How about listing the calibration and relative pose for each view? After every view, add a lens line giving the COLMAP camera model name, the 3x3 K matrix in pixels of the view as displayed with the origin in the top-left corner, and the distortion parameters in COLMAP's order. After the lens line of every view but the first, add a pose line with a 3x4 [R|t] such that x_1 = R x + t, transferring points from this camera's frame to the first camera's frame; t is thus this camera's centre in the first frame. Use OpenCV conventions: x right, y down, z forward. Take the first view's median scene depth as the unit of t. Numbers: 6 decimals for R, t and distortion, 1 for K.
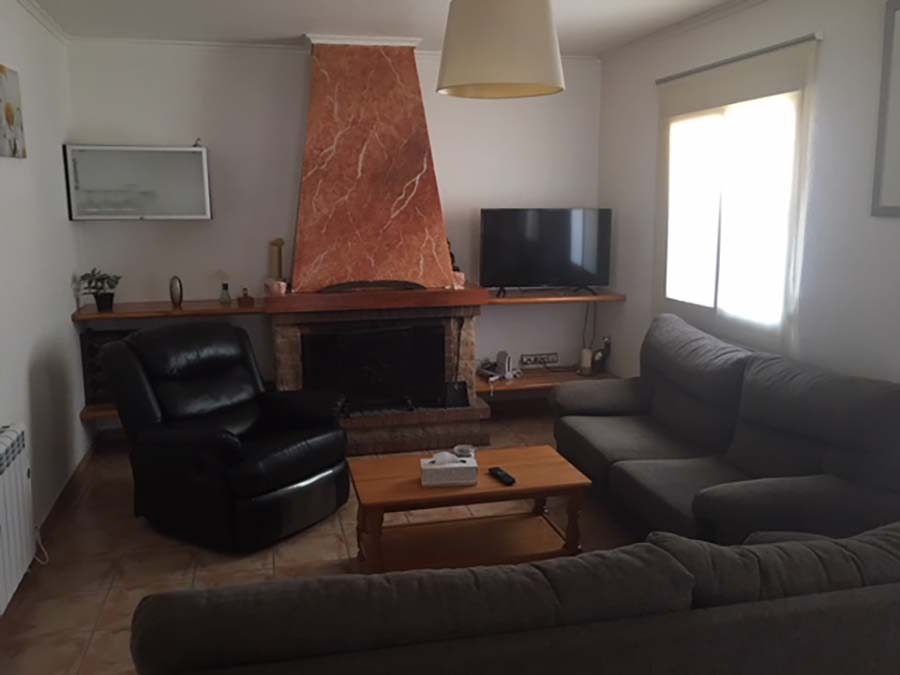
lens RADIAL K [[776.3, 0, 450.0], [0, 776.3, 337.5], [0, 0, 1]] dist [0.052201, -0.000856]
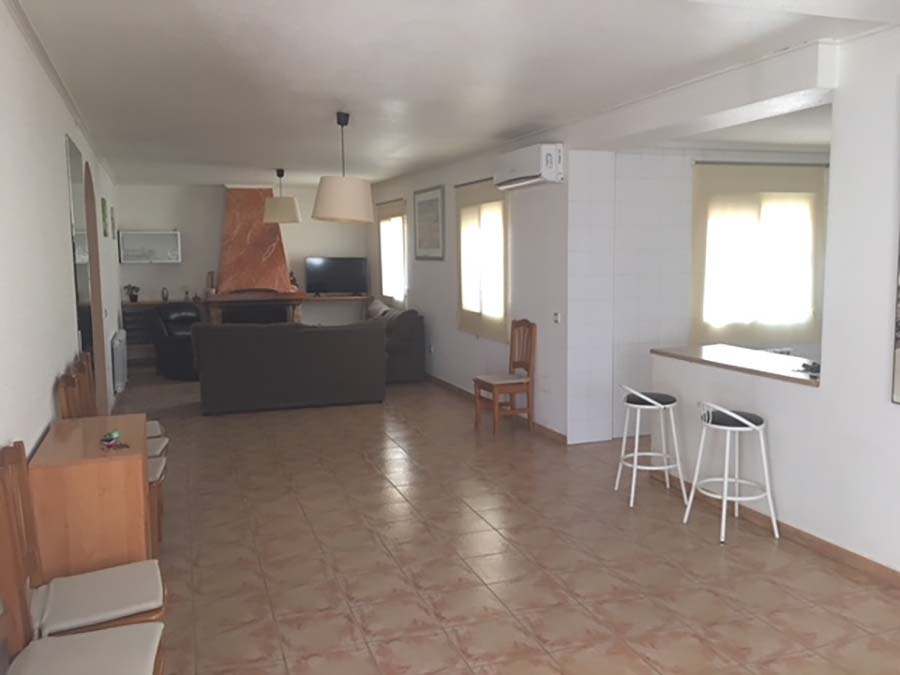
lens RADIAL K [[776.3, 0, 450.0], [0, 776.3, 337.5], [0, 0, 1]] dist [0.052201, -0.000856]
pose [[0.995750, -0.012472, 0.091253, 0.265201], [0.018470, 0.997702, -0.065187, 0.232026], [-0.090230, 0.066596, 0.993692, -1.330786]]
